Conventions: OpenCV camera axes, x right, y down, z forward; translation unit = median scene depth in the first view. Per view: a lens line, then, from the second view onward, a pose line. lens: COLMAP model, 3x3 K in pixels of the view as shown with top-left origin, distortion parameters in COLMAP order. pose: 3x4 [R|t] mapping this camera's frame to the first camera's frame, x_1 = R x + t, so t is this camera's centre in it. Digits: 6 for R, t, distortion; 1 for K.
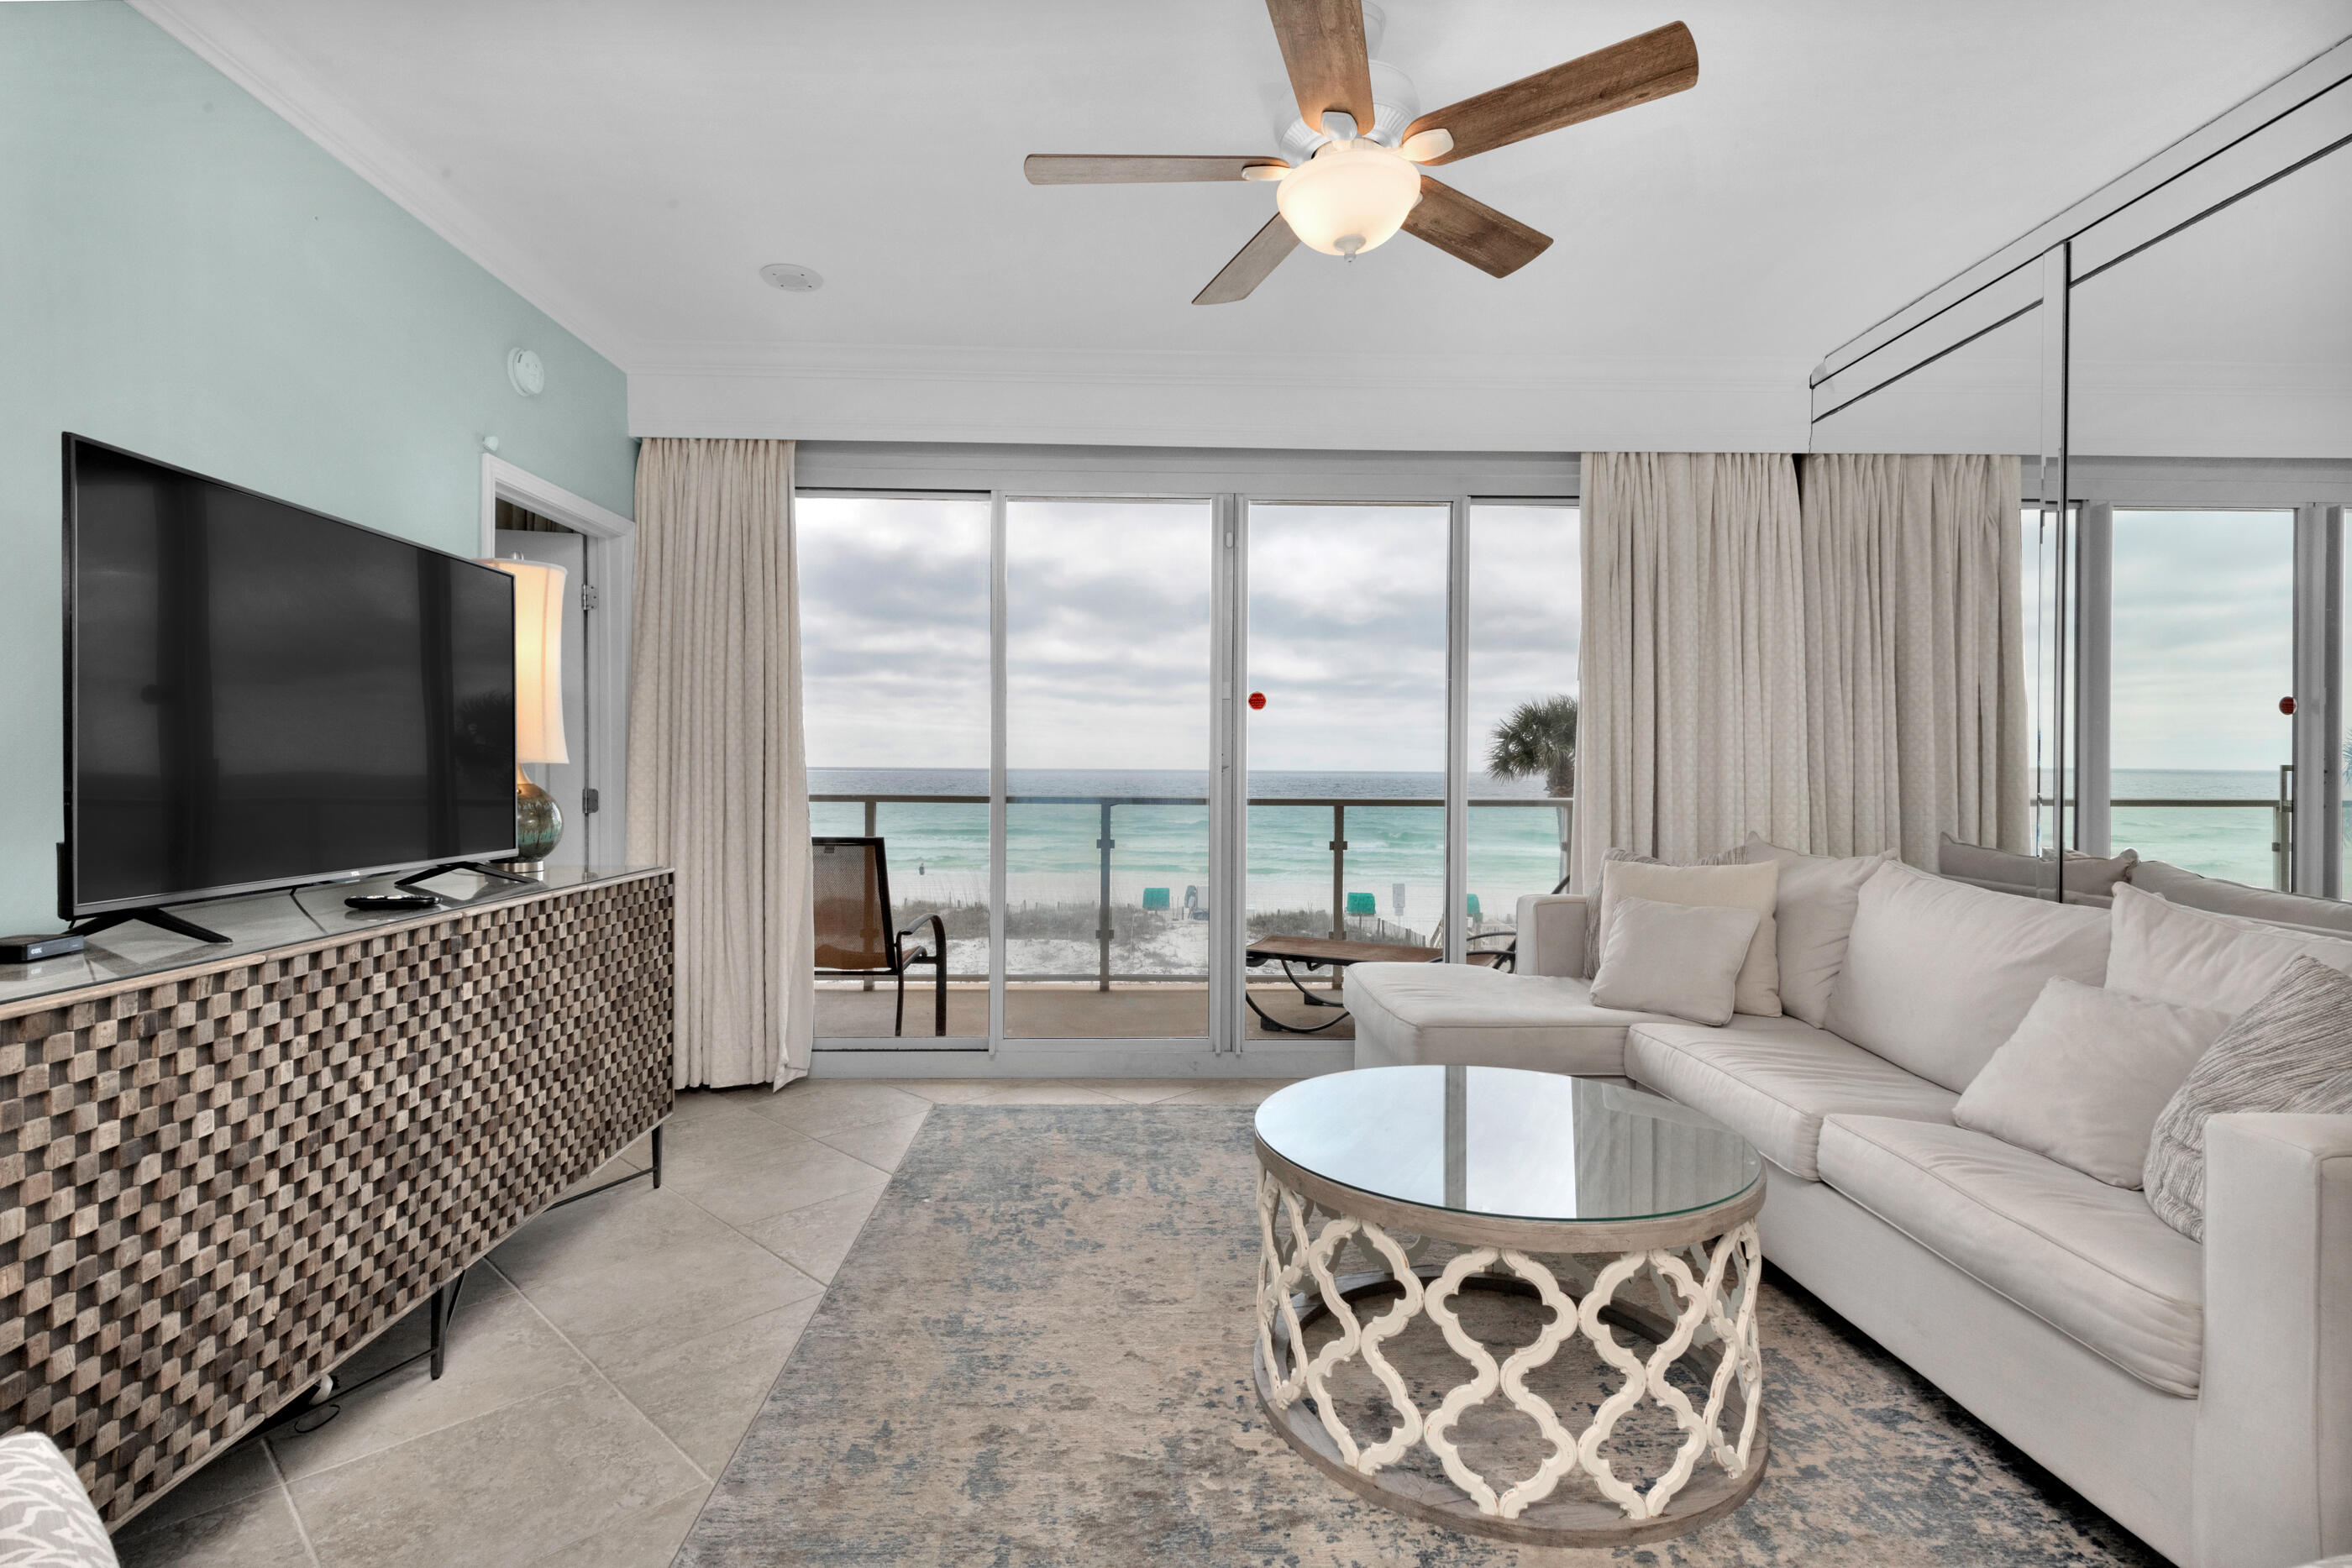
lens RADIAL K [[1120.1, 0, 1182.9], [0, 1120.1, 777.4], [0, 0, 1]] dist [0.004200, 0.000205]
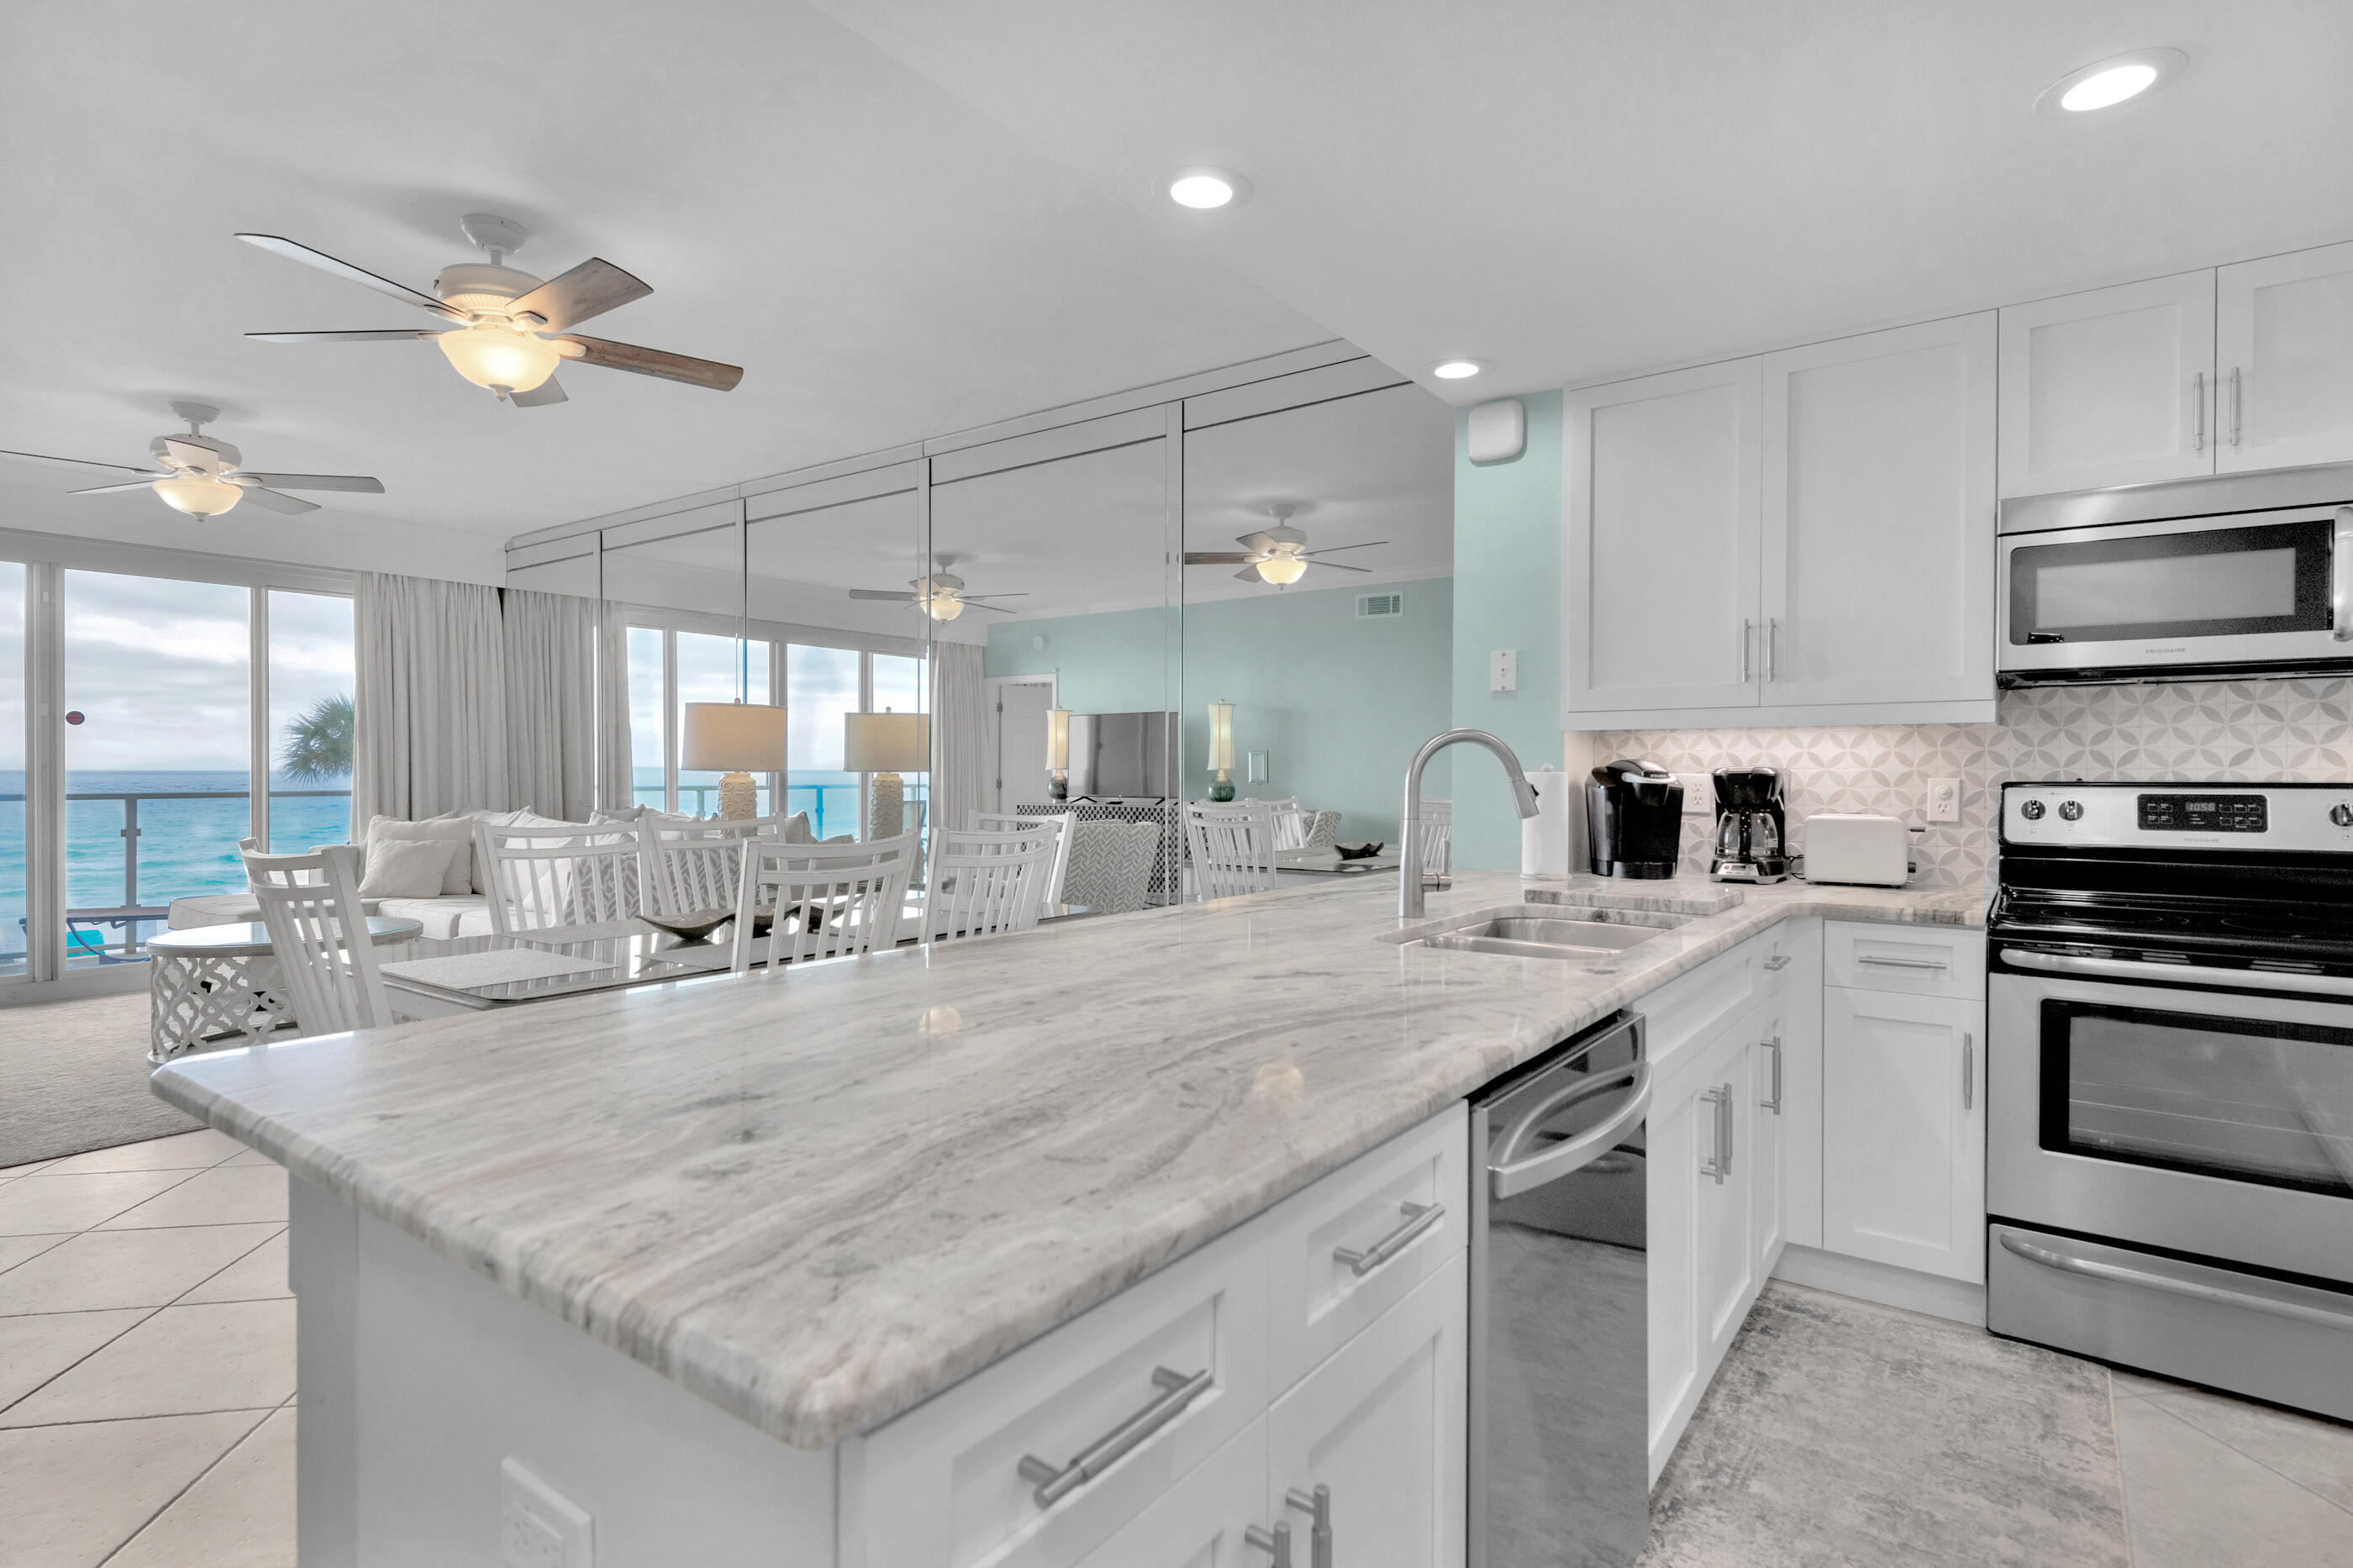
lens RADIAL K [[1157.8, 0, 1192.6], [0, 1157.8, 779.0], [0, 0, 1]] dist [0.007157, -0.000538]
pose [[0.597841, -0.011180, 0.801537, -0.264202], [0.008232, 0.999936, 0.007808, 0.005166], [-0.801573, 0.001930, 0.597894, -0.958971]]
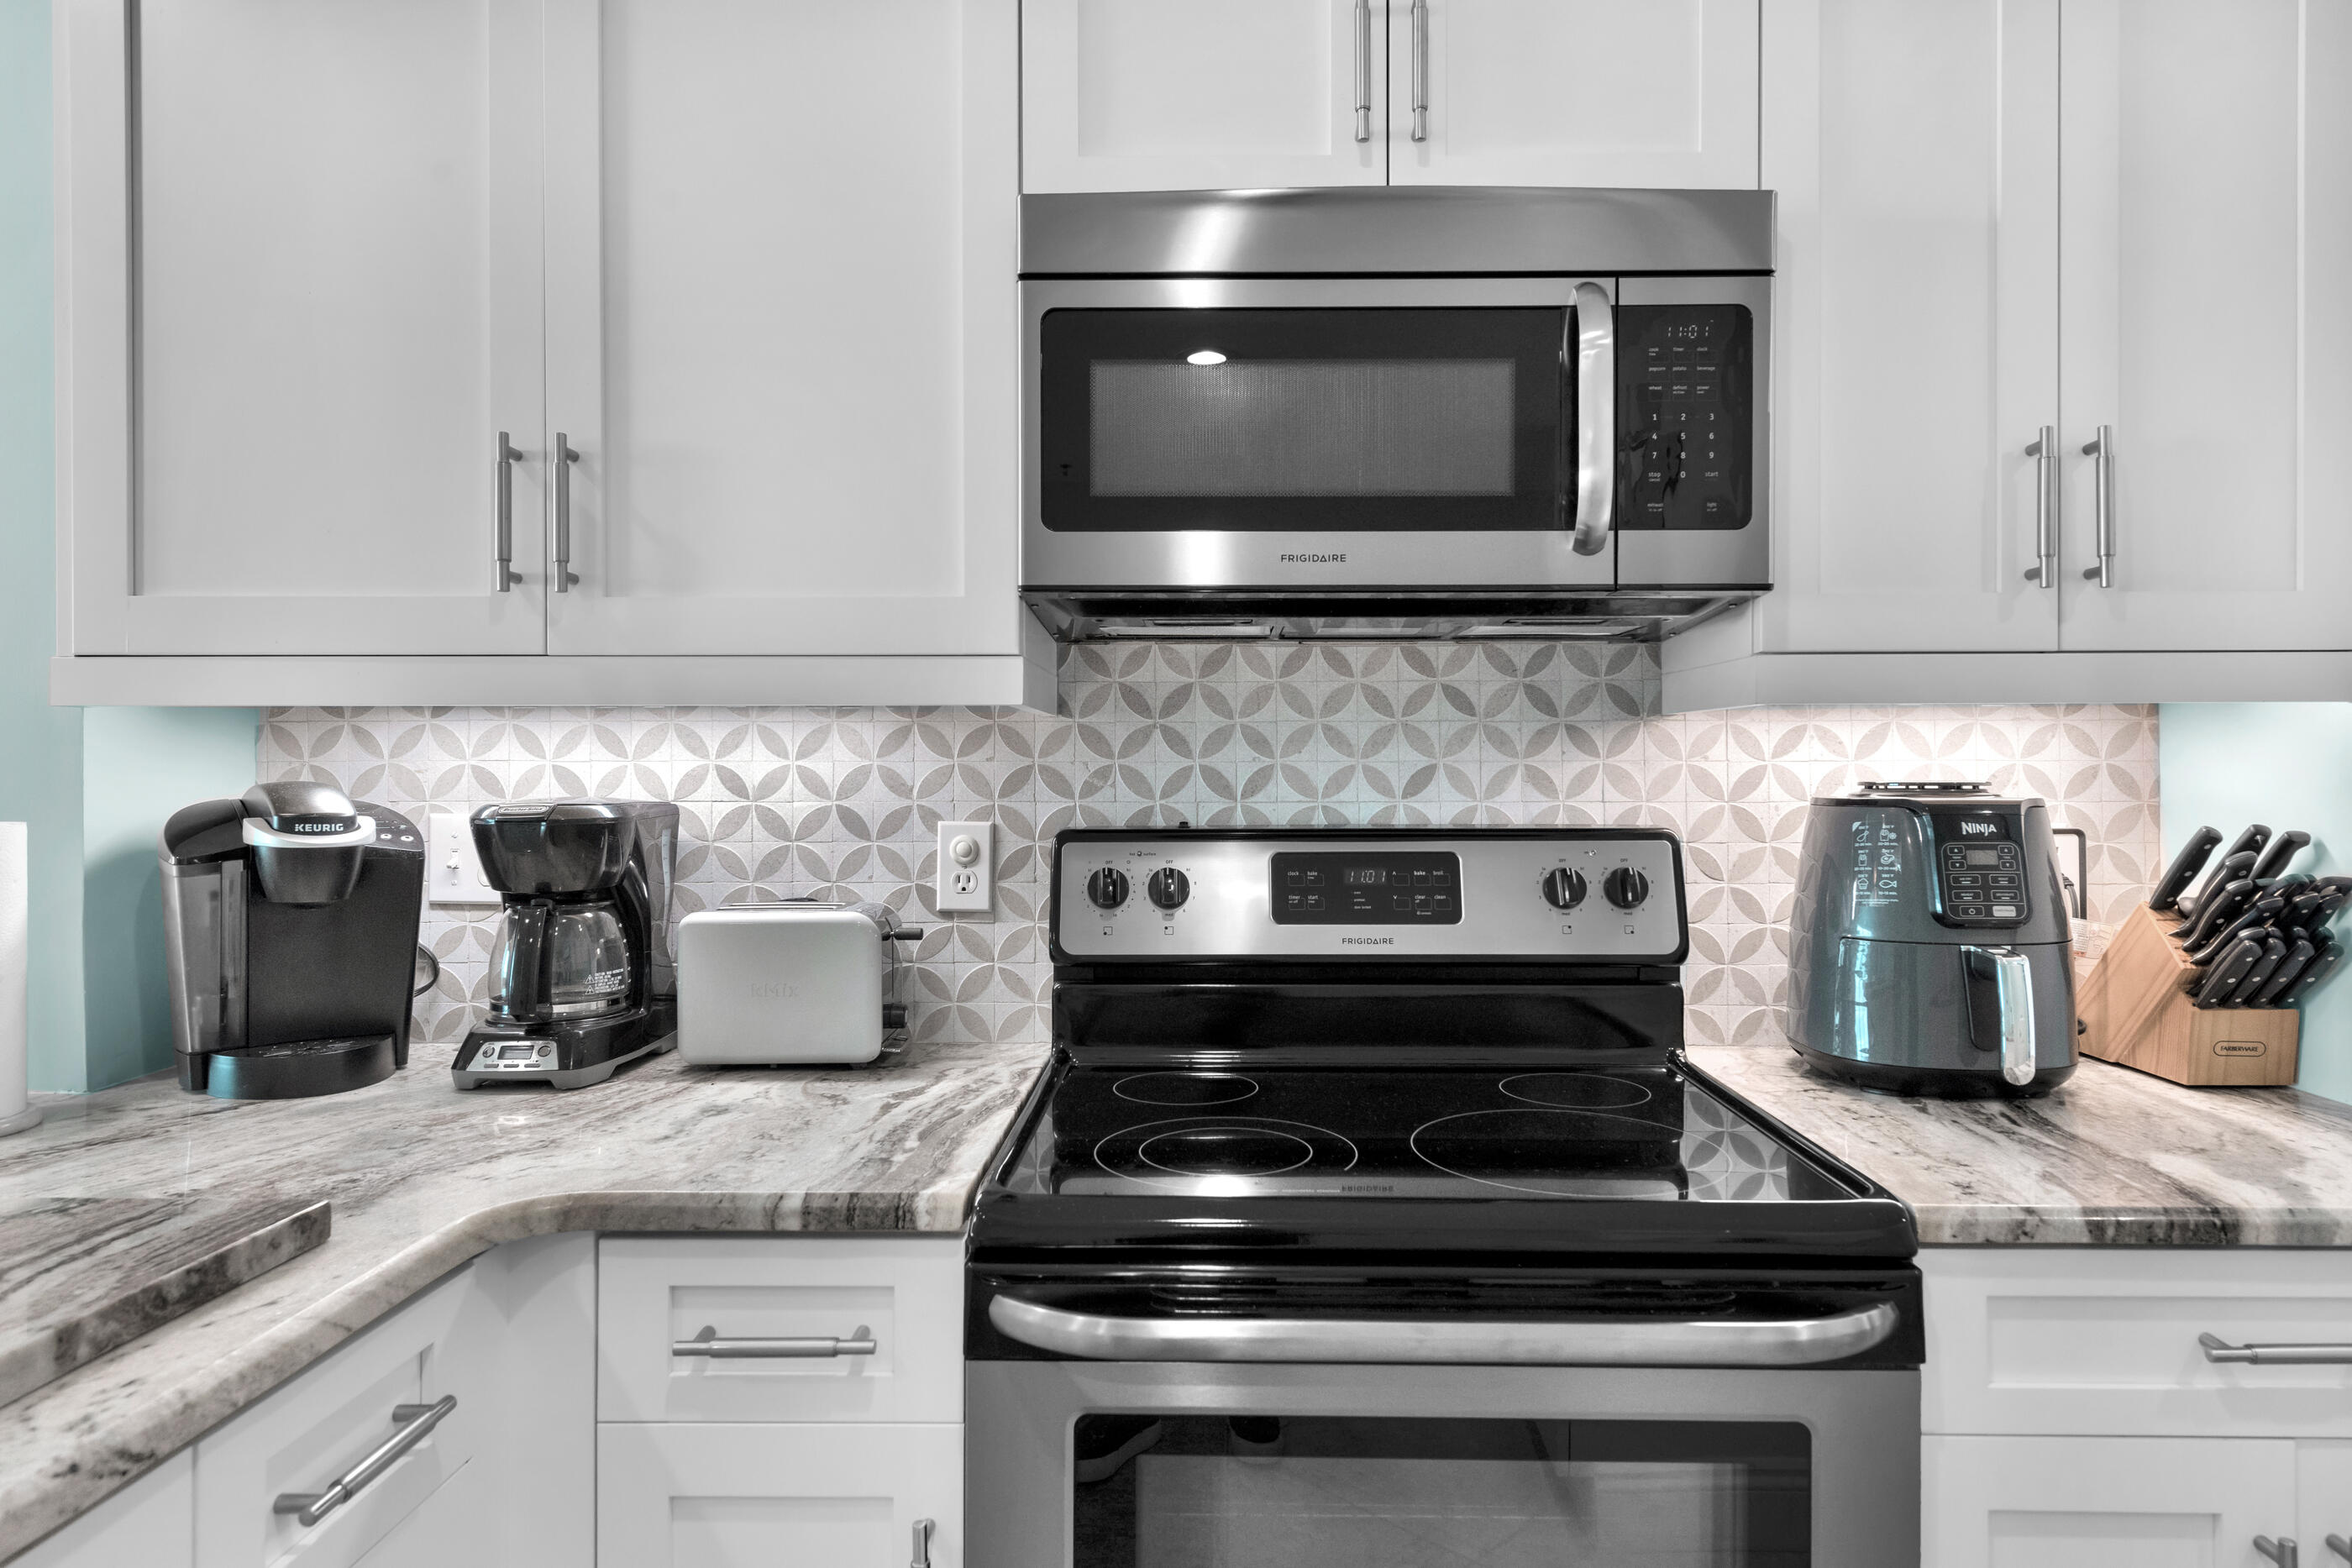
lens RADIAL K [[1398.8, 0, 1188.2], [0, 1398.8, 770.0], [0, 0, 1]] dist [0.014545, -0.000600]
pose [[0.030001, -0.010361, 0.999496, 0.181866], [0.007877, 0.999918, 0.010129, -0.005246], [-0.999519, 0.007569, 0.030080, -0.982429]]
